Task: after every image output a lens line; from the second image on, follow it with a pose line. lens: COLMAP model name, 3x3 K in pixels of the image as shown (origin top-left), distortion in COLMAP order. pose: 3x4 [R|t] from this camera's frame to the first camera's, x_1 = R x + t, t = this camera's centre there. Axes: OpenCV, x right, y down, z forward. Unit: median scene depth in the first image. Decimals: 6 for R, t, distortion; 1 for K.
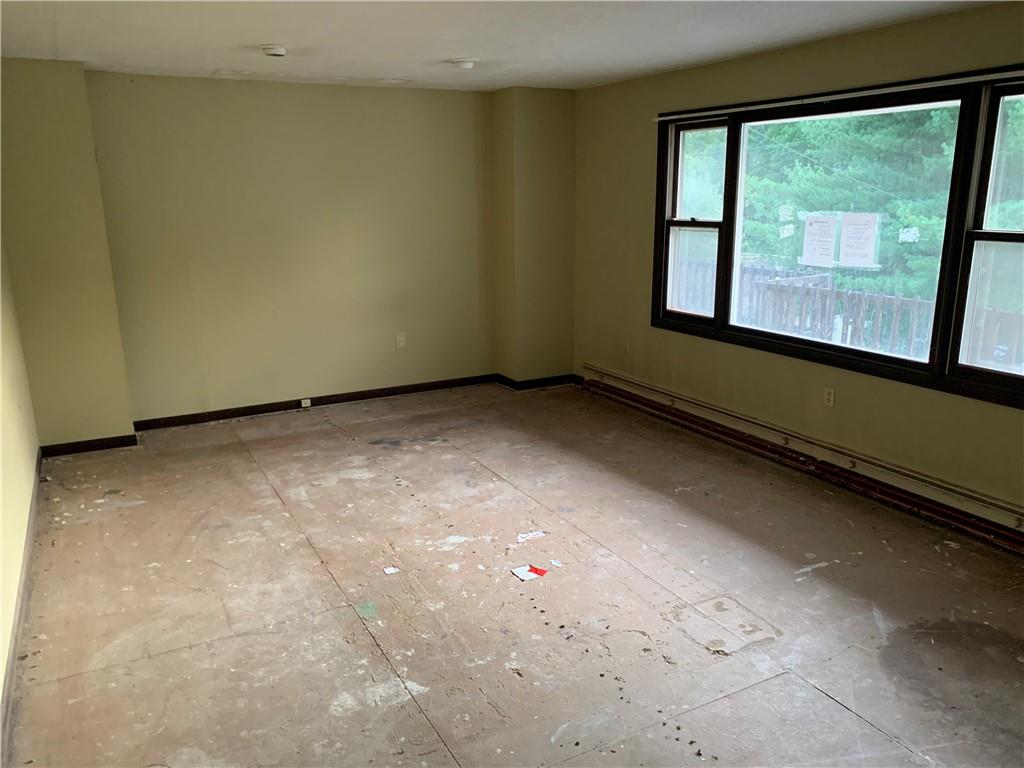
lens RADIAL K [[784.8, 0, 514.2], [0, 784.8, 381.4], [0, 0, 1]] dist [0.042148, -0.057530]
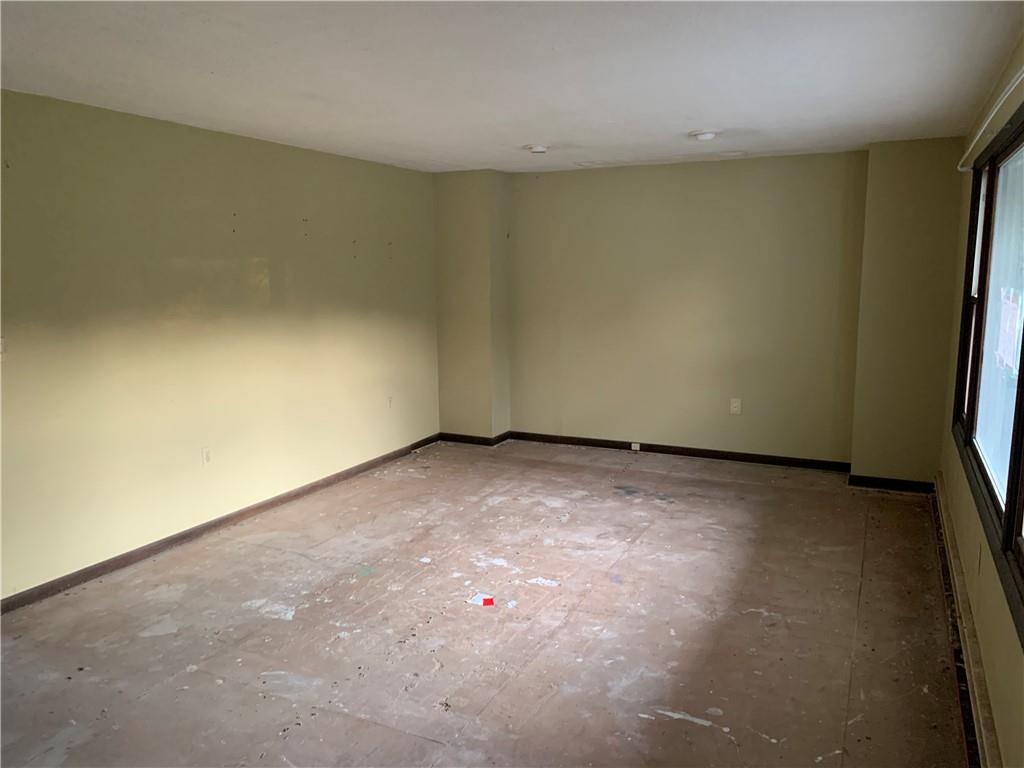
lens RADIAL K [[784.8, 0, 516.6], [0, 784.8, 381.7], [0, 0, 1]] dist [0.042148, -0.057530]
pose [[0.590218, 0.129379, -0.796809, 0.636564], [-0.193431, 0.980983, 0.016003, -0.059663], [0.783726, 0.144682, 0.604020, 0.237118]]
